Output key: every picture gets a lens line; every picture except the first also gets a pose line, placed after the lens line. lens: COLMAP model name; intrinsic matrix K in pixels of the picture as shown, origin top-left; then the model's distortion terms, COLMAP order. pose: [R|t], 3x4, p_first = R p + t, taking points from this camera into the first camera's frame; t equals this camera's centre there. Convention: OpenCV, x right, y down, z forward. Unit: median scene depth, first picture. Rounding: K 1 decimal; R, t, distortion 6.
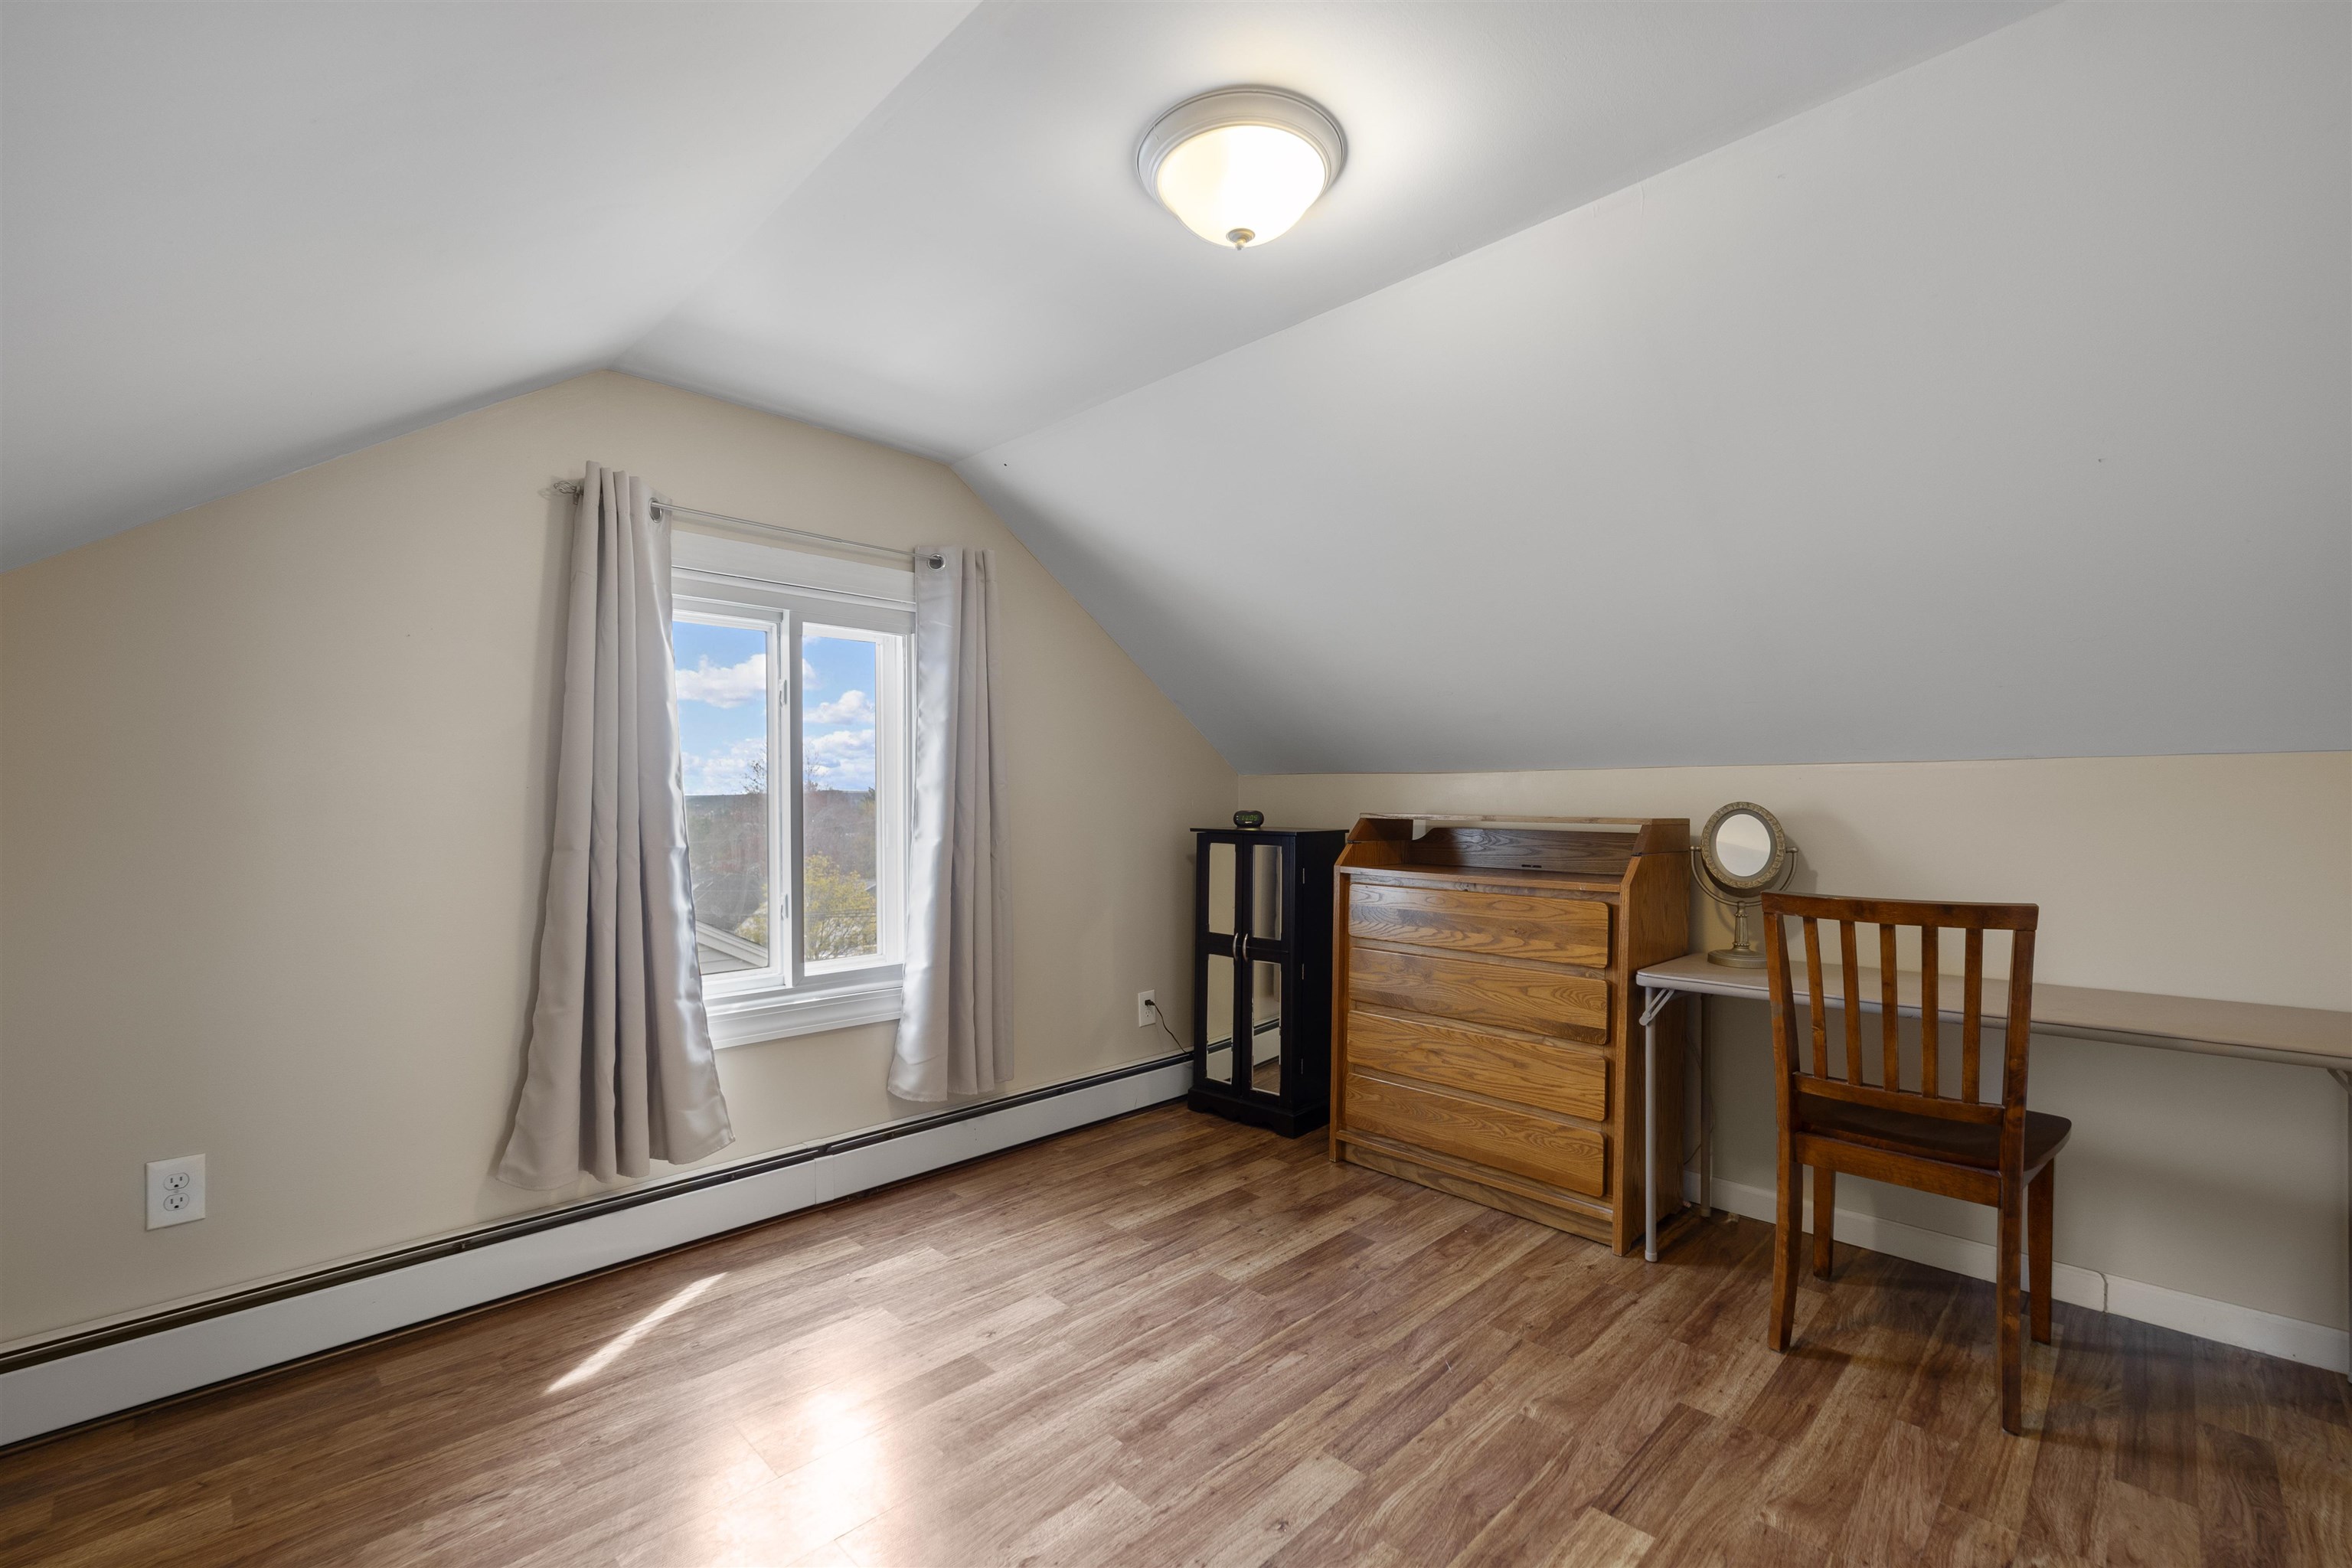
lens RADIAL K [[1017.1, 0, 1172.3], [0, 1017.1, 823.7], [0, 0, 1]] dist [0.014809, 0.000098]
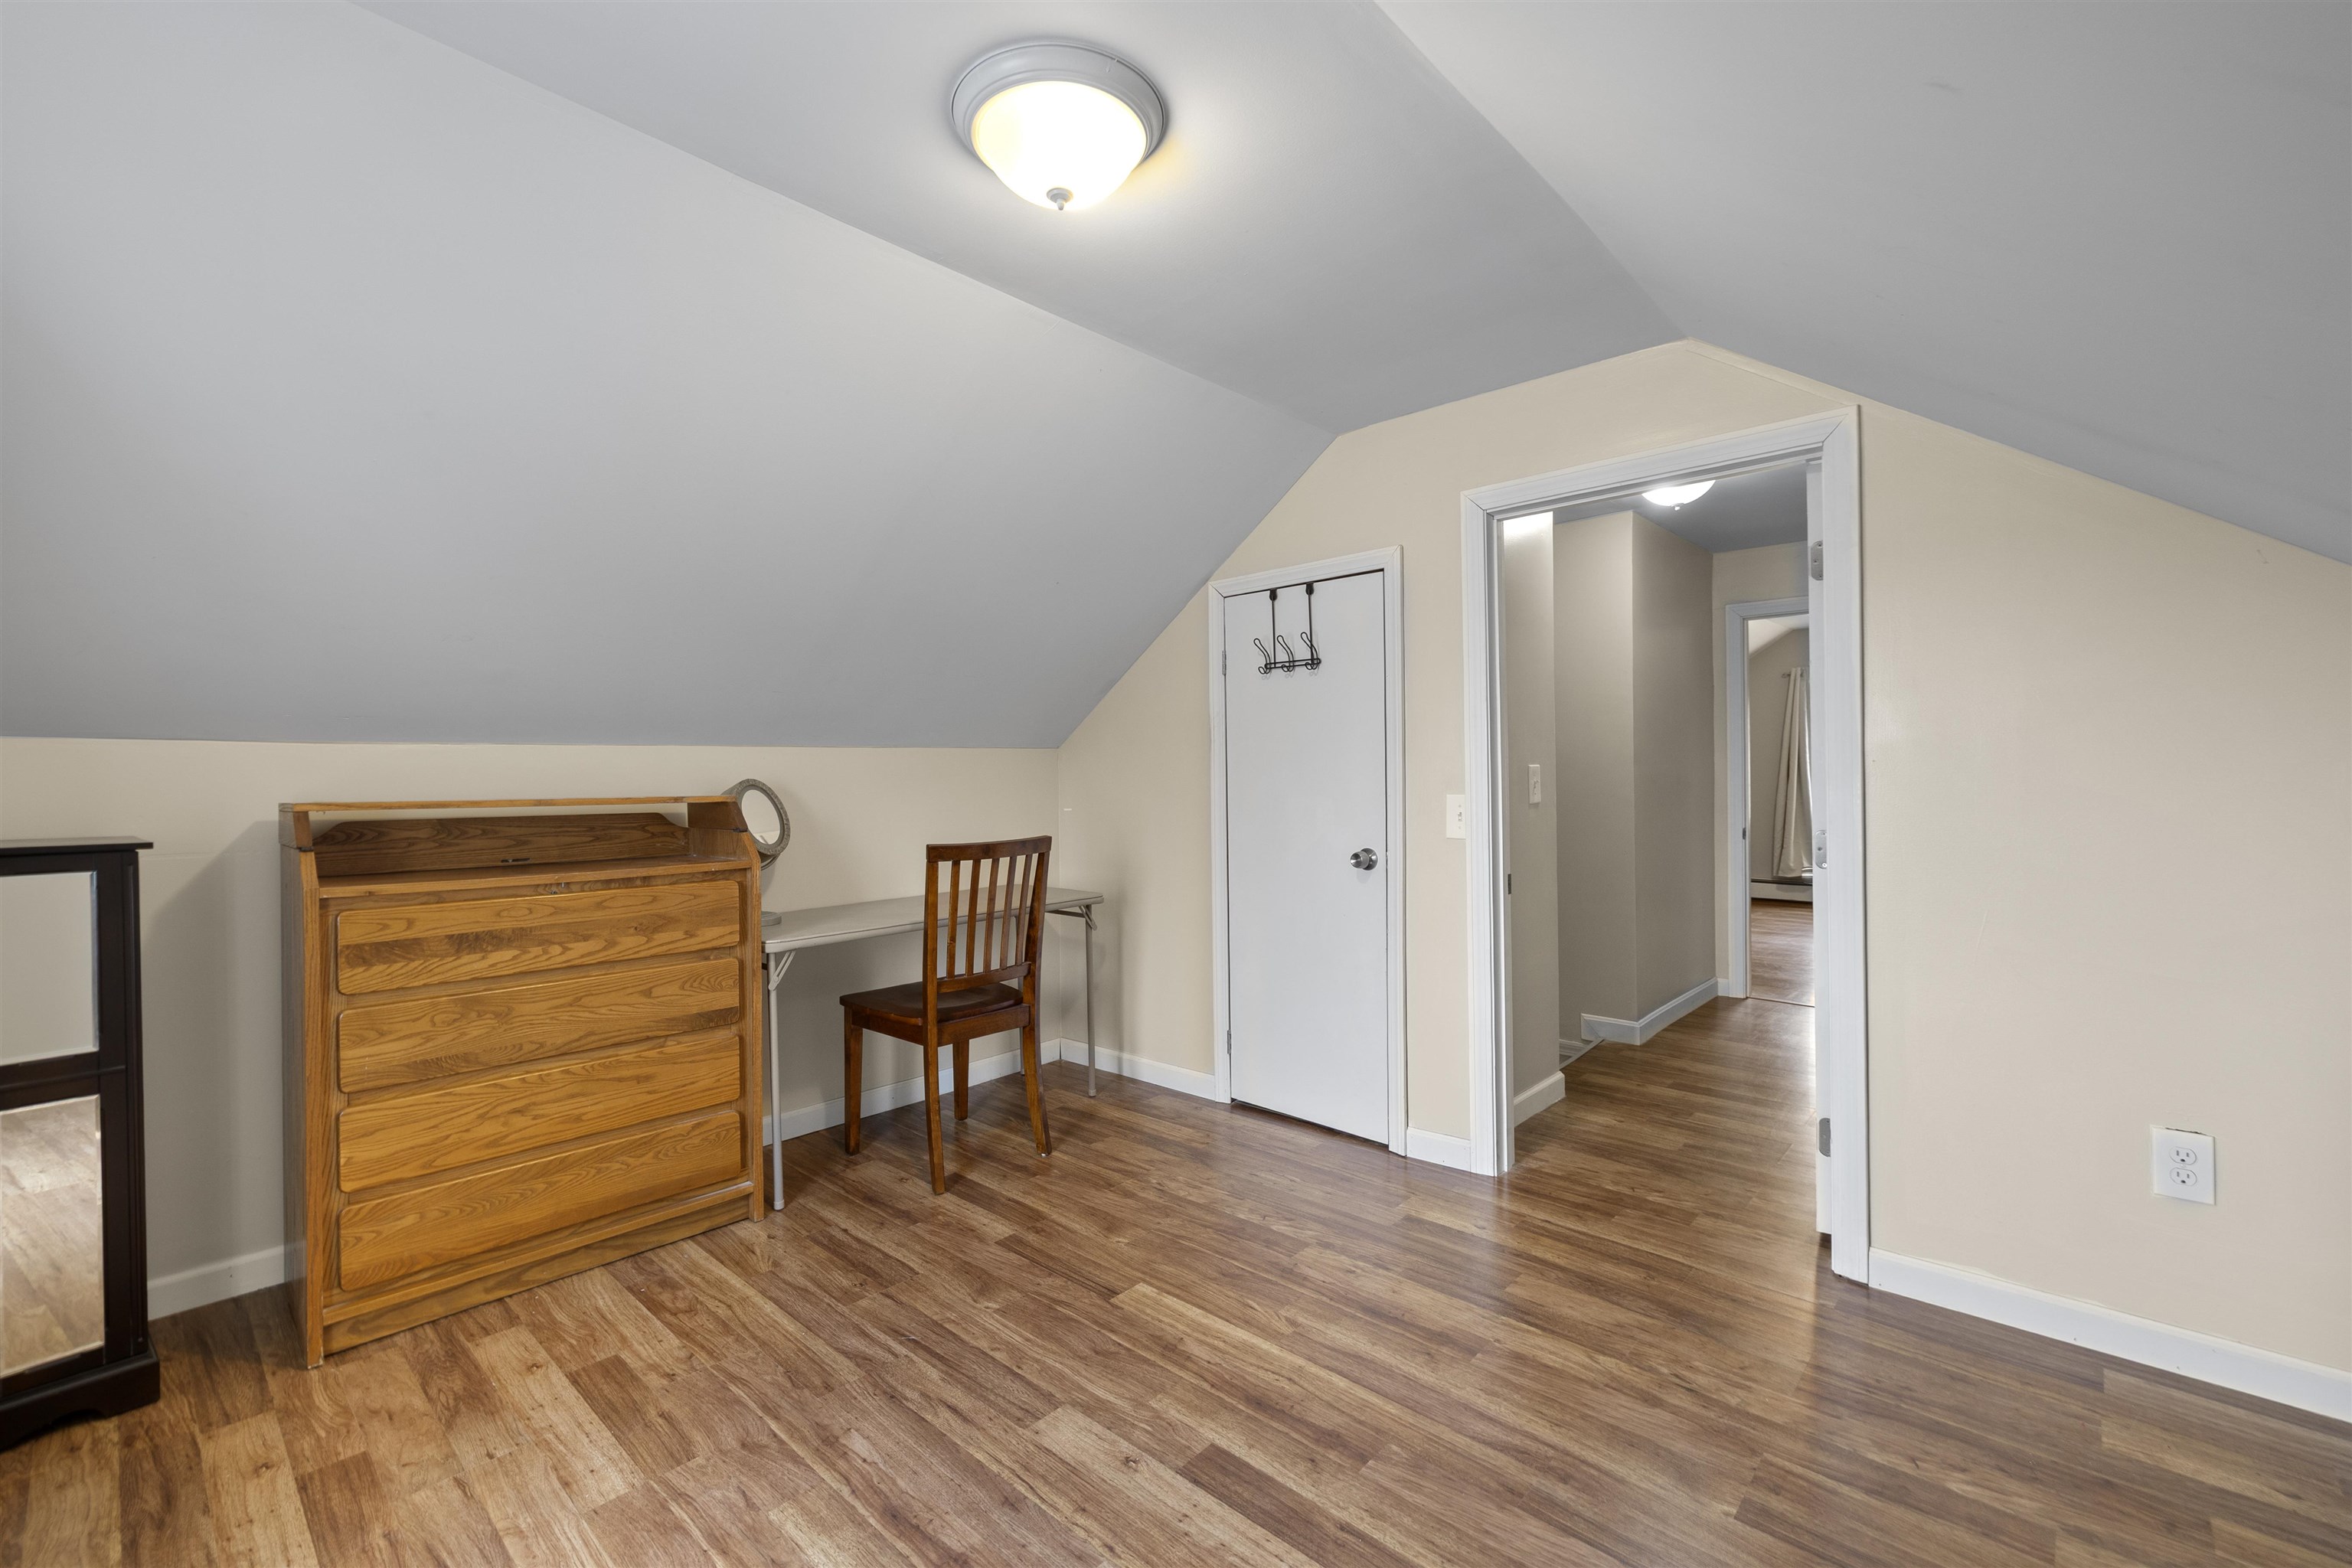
lens RADIAL K [[998.5, 0, 1160.7], [0, 998.5, 777.5], [0, 0, 1]] dist [-0.000855, -0.000116]
pose [[-0.036139, -0.005730, 0.999330, -0.575805], [0.035062, 0.999361, 0.006998, -0.015610], [-0.998732, 0.035291, -0.035915, 0.615711]]
